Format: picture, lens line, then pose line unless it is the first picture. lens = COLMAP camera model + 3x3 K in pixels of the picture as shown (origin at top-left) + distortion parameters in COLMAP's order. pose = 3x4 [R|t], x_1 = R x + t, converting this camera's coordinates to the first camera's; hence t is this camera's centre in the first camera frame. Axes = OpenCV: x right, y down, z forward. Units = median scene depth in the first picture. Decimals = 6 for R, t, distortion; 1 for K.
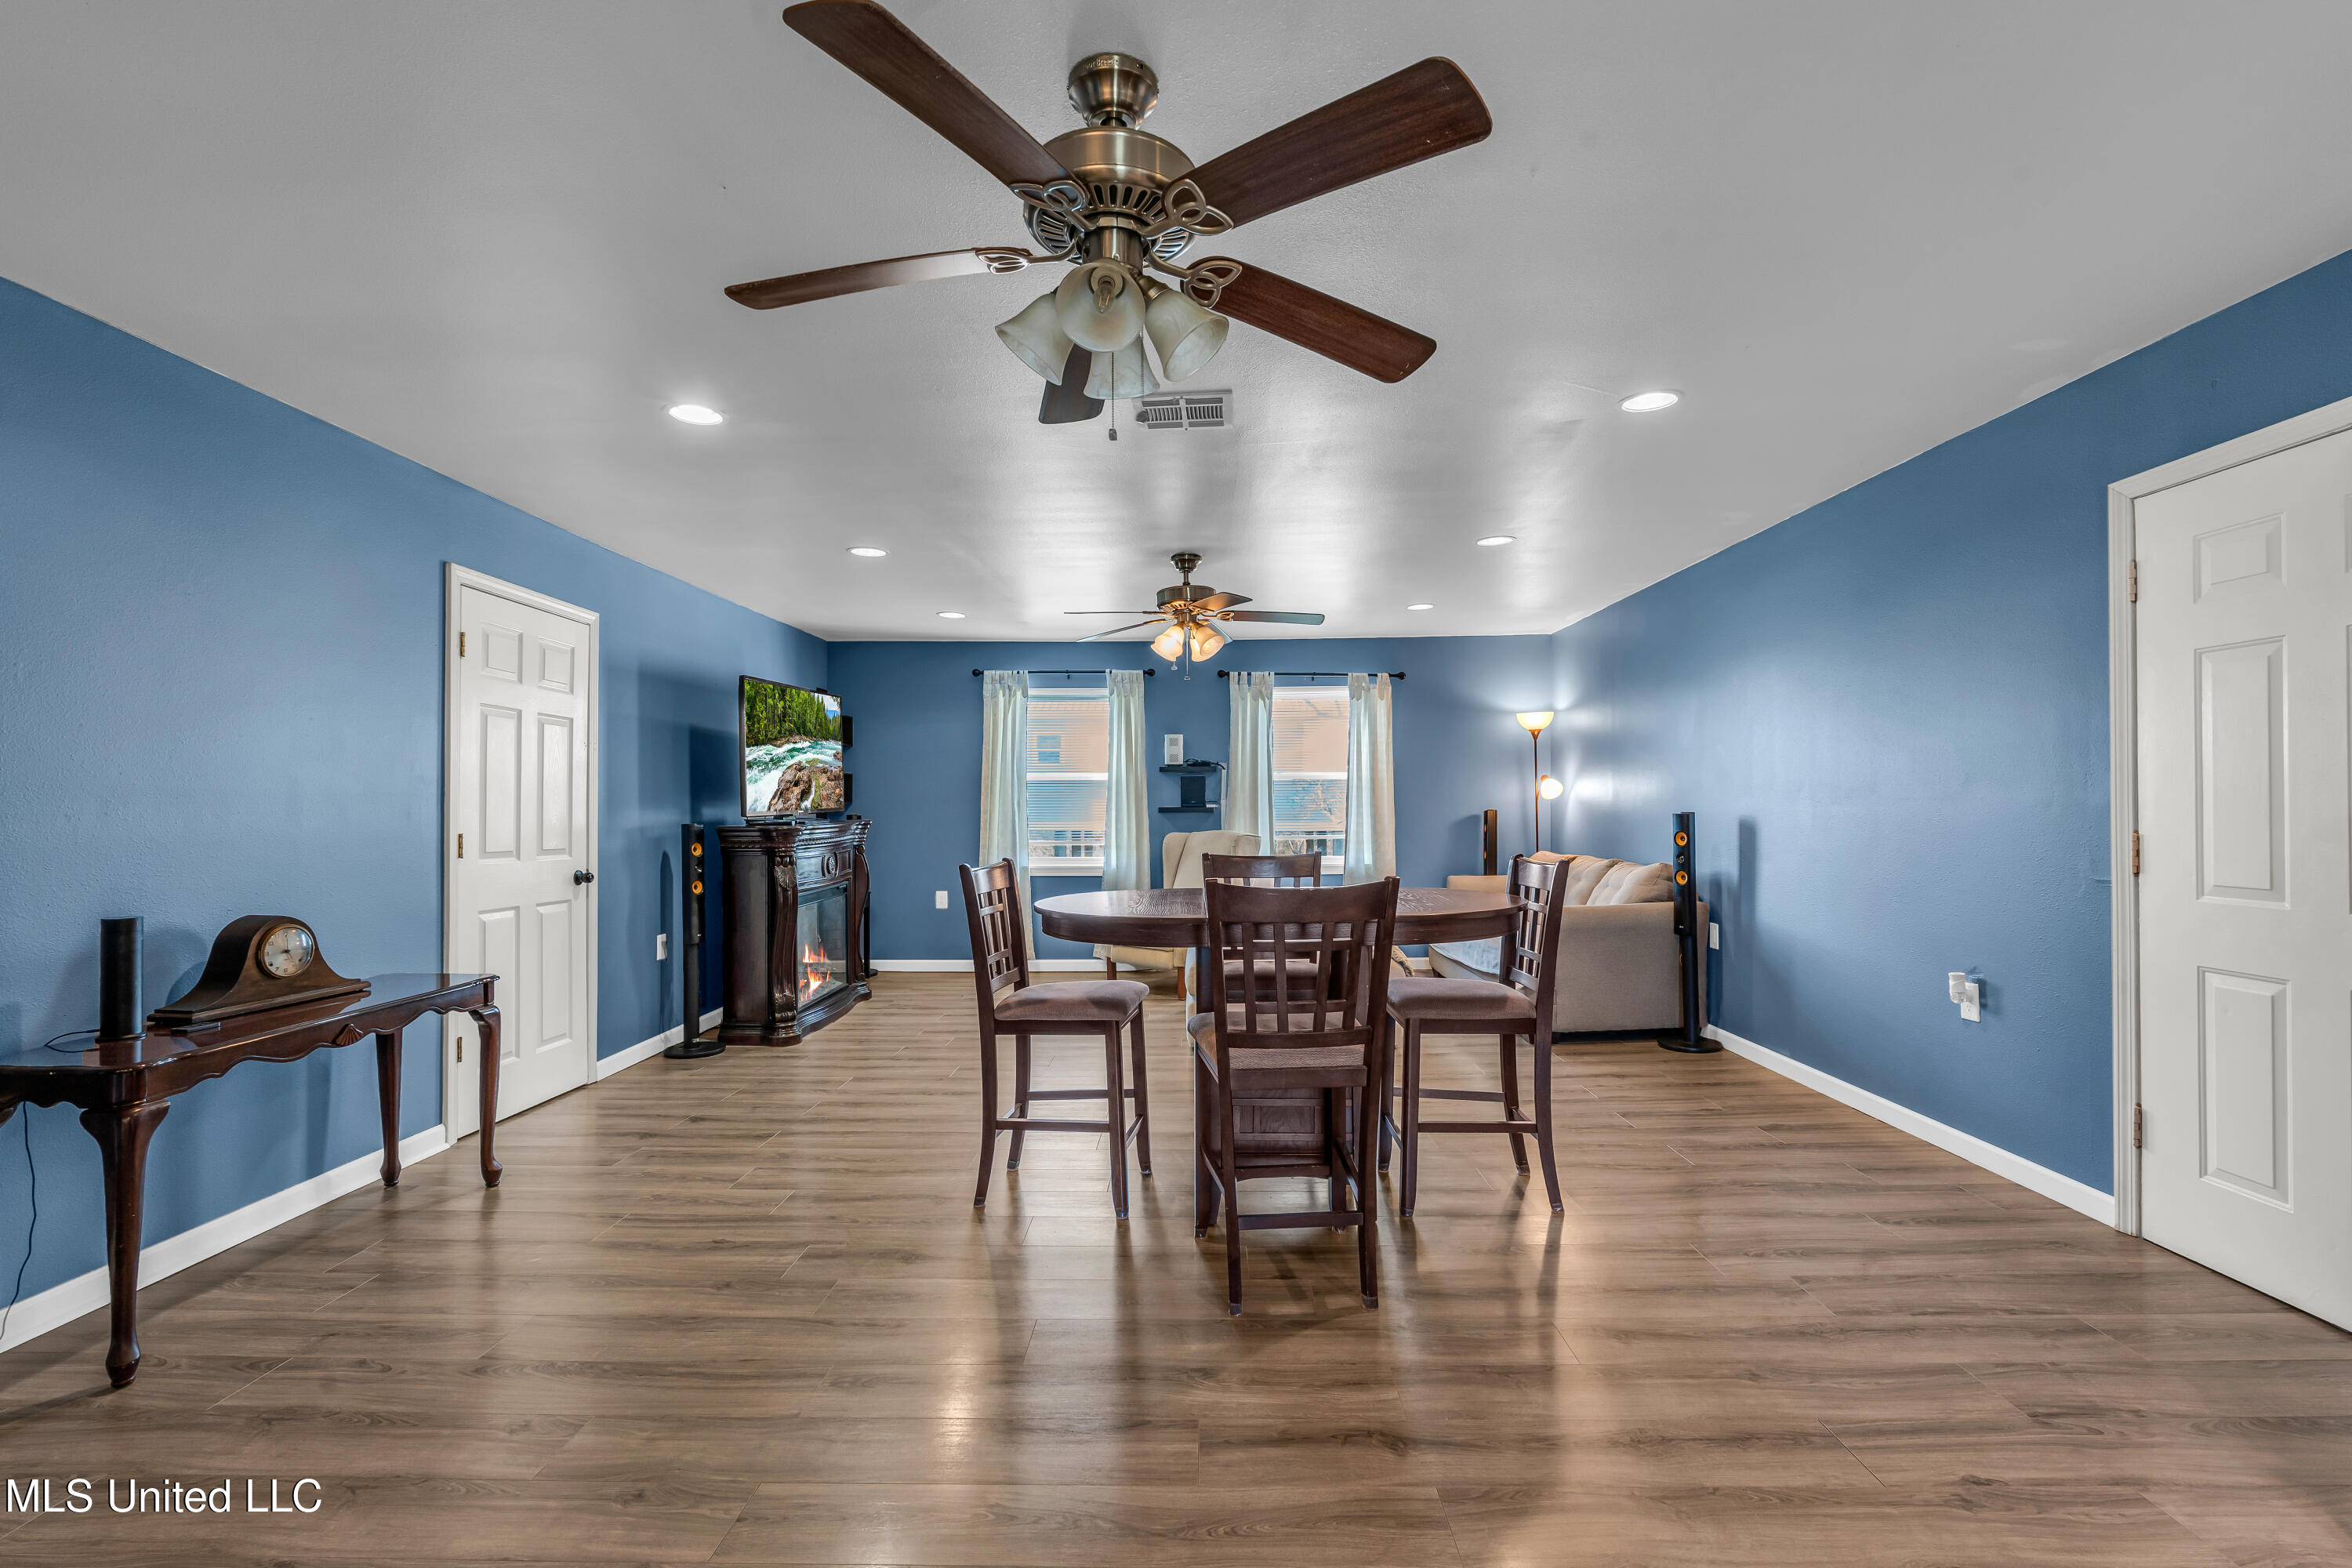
lens RADIAL K [[1041.5, 0, 1220.6], [0, 1041.5, 789.5], [0, 0, 1]] dist [-0.002401, 0.000009]
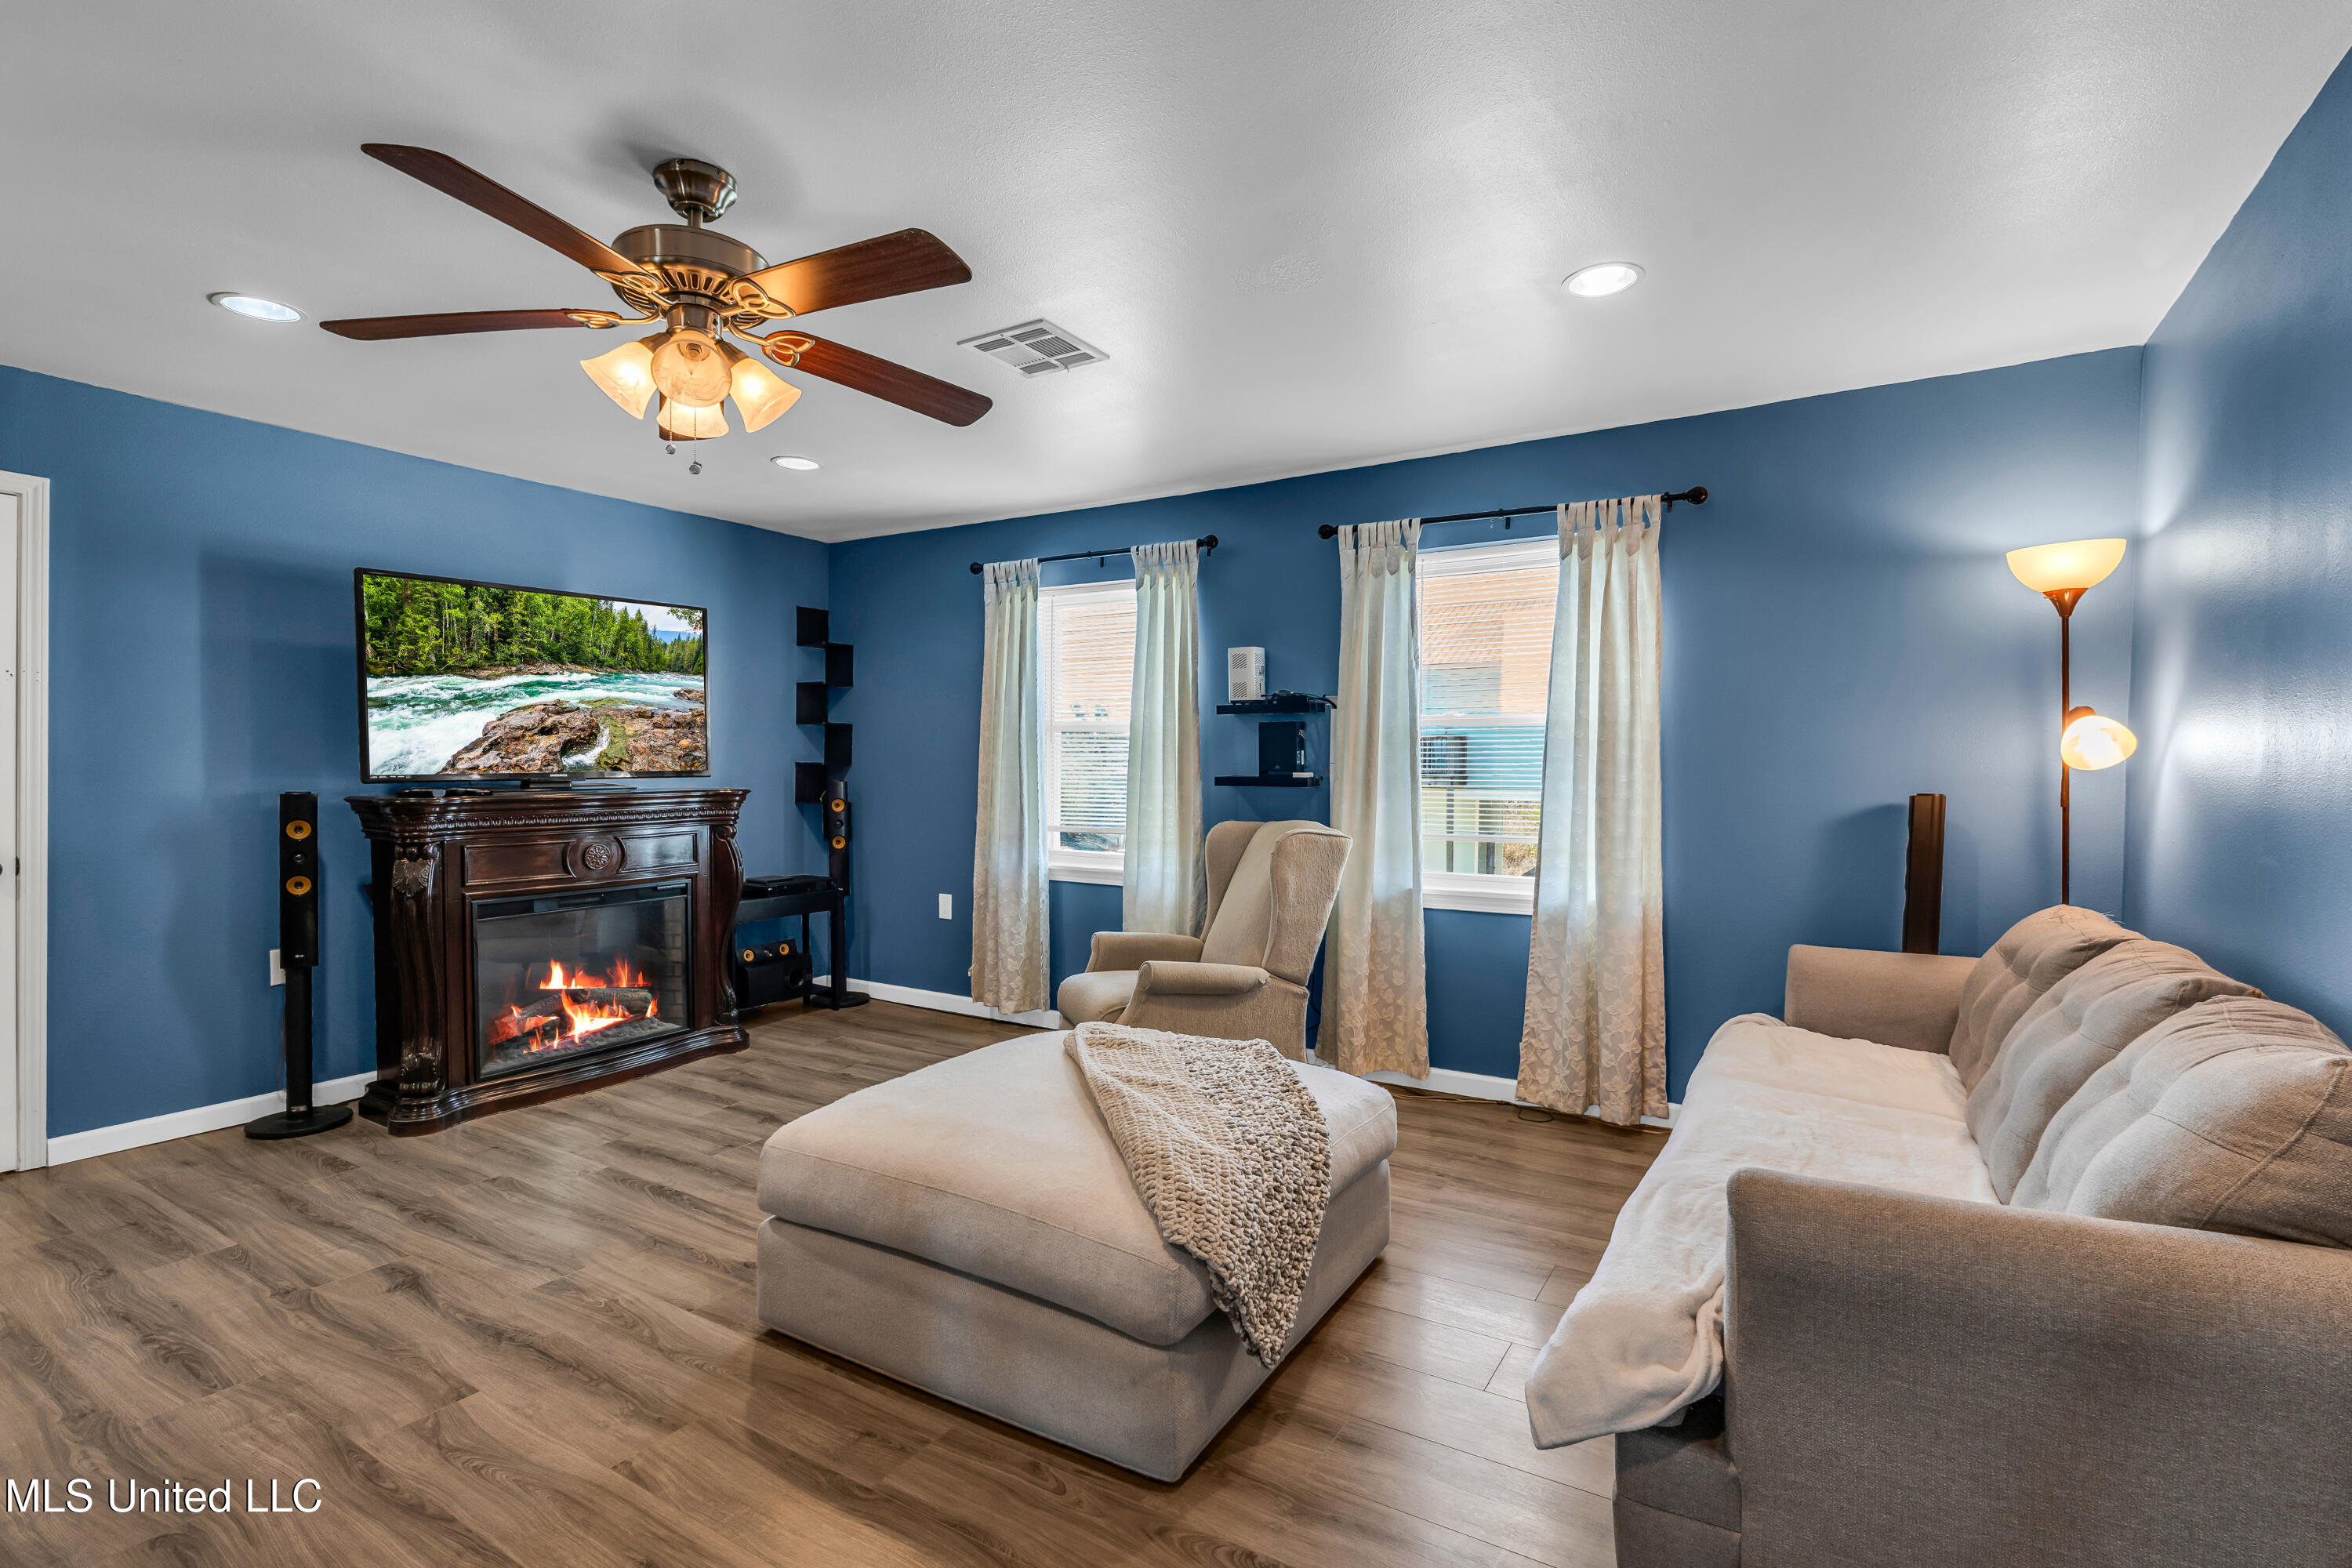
lens RADIAL K [[1078.2, 0, 1180.1], [0, 1078.2, 776.9], [0, 0, 1]] dist [0.003535, 0.000883]
pose [[0.844375, 0.016824, -0.535488, 0.246158], [-0.003899, 0.999673, 0.025260, 0.002554], [0.535738, -0.019241, 0.844165, 0.494386]]
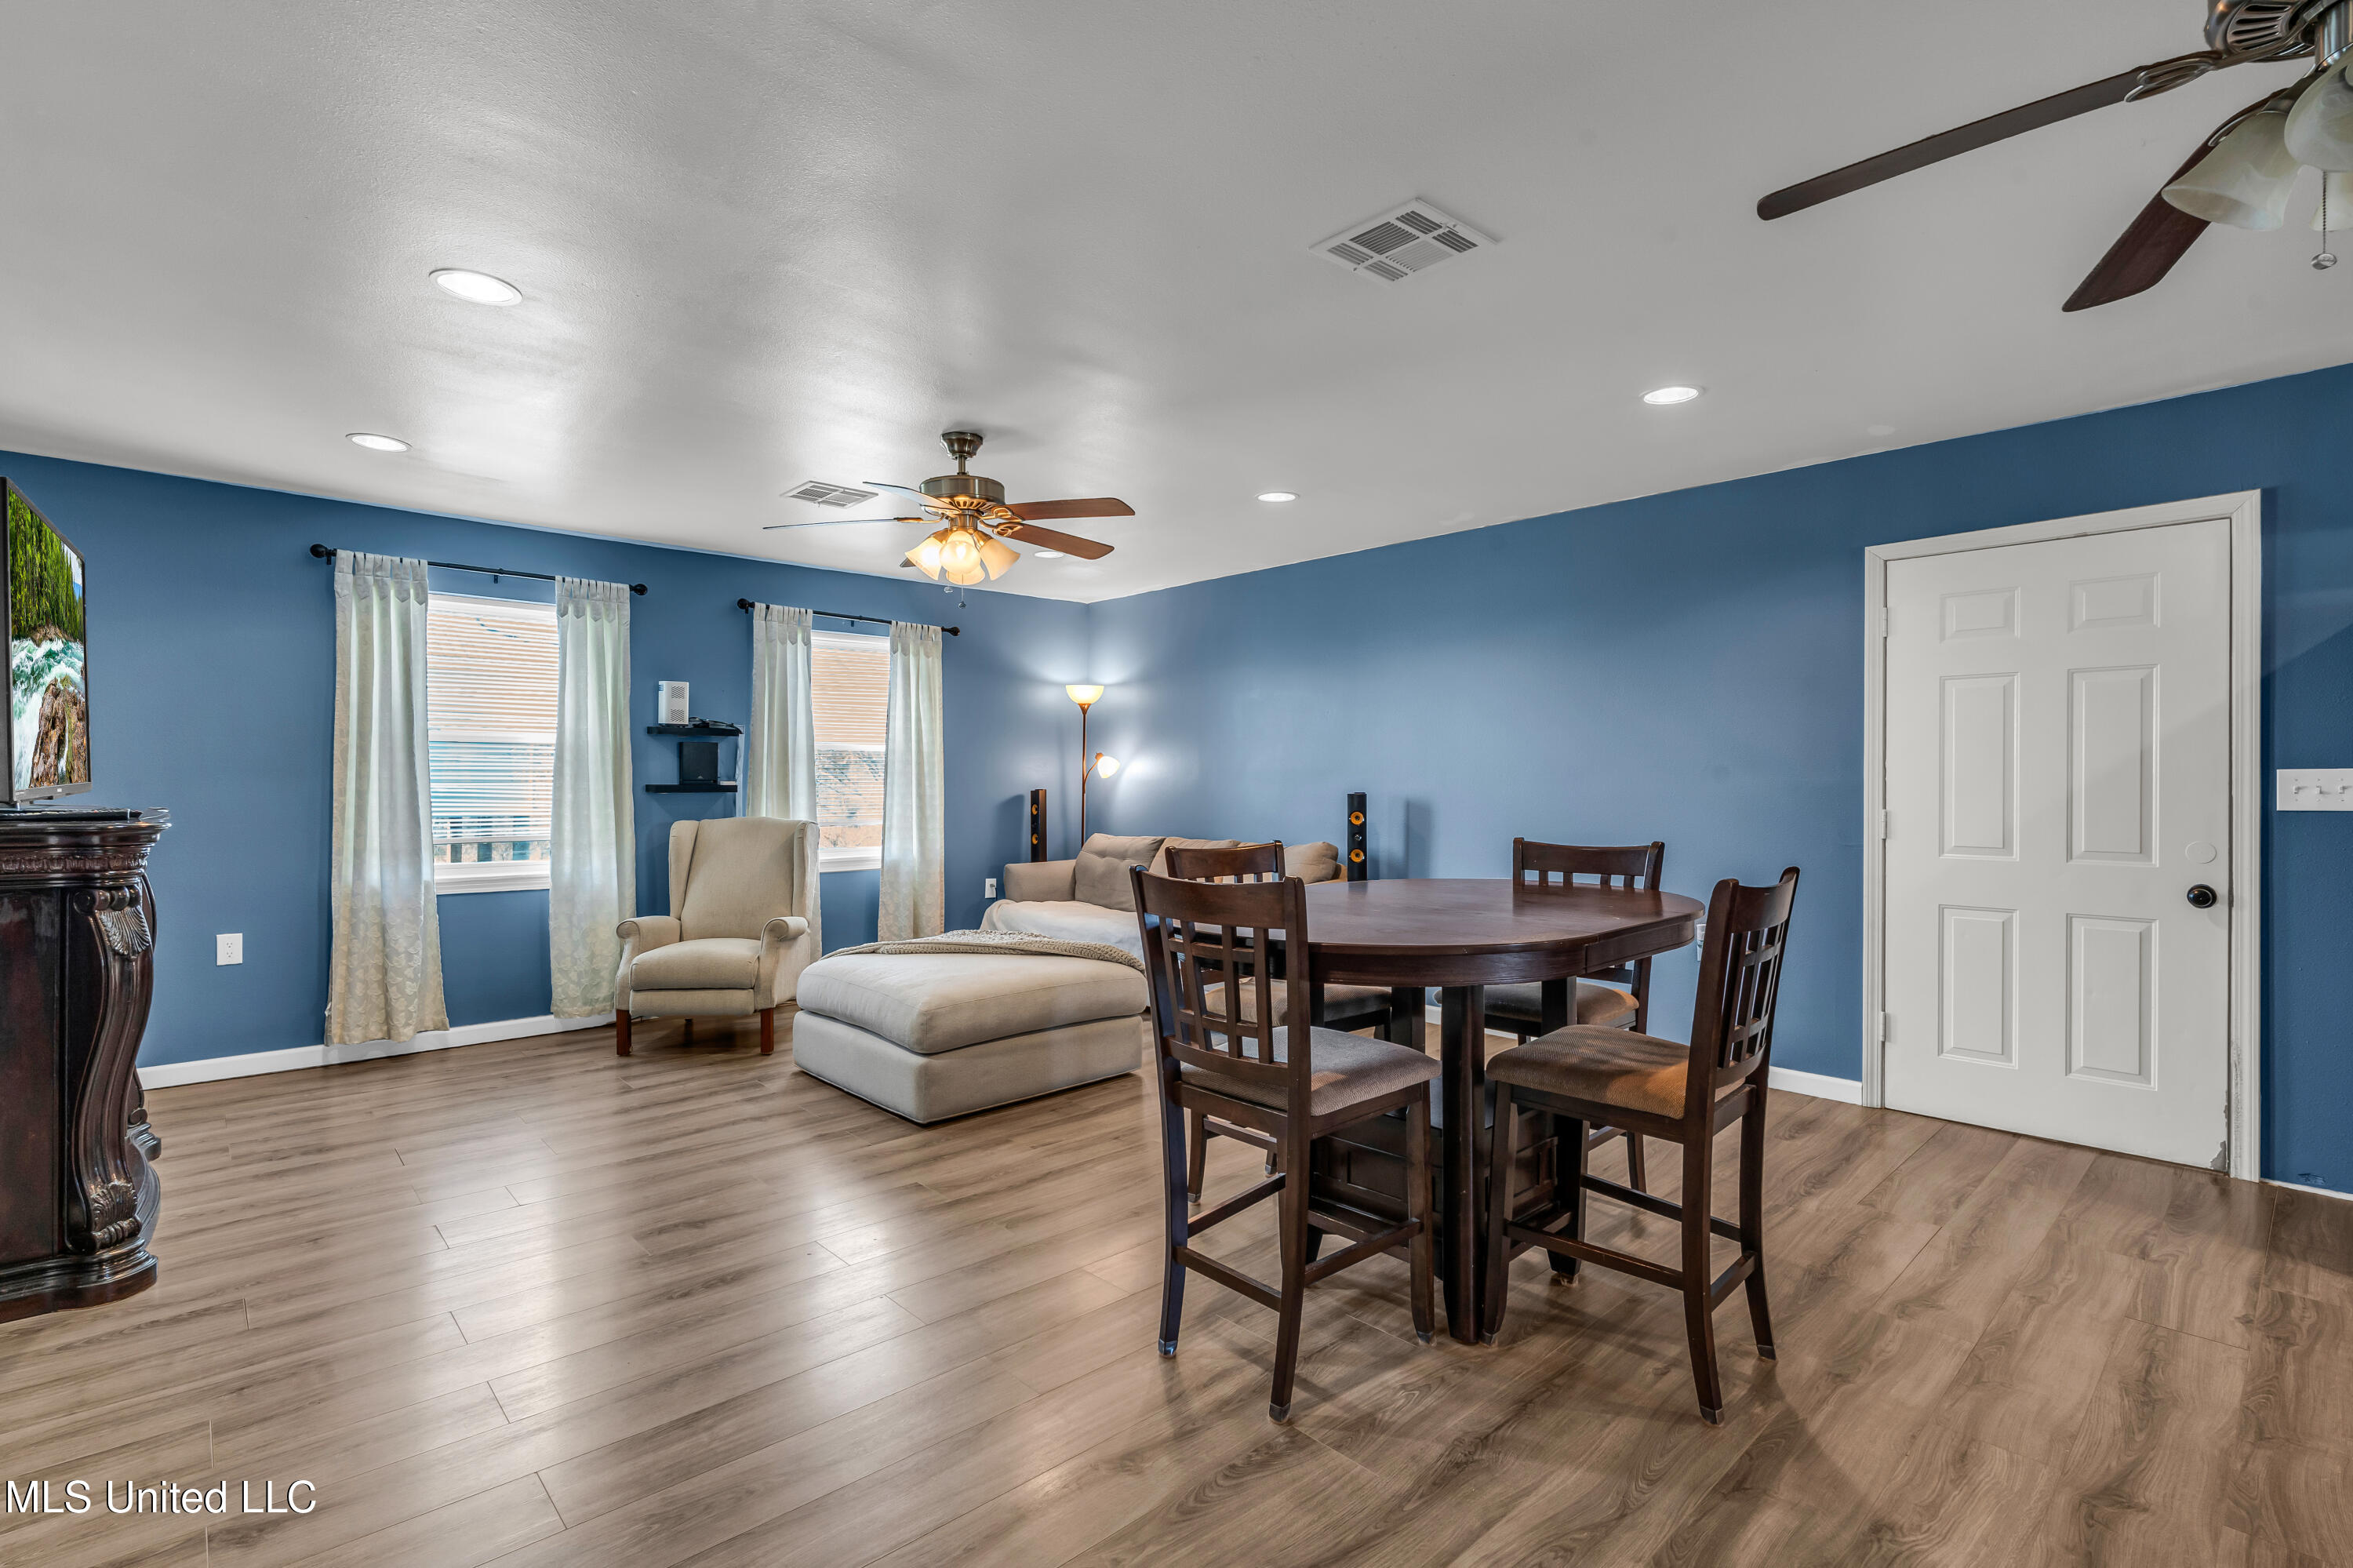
lens RADIAL K [[1078.7, 0, 1180.6], [0, 1078.7, 776.9], [0, 0, 1]] dist [0.003535, 0.000883]
pose [[0.740013, 0.011197, 0.672499, -0.287900], [-0.014030, 0.999901, -0.001210, 0.007666], [-0.672446, -0.008540, 0.740097, 0.233977]]
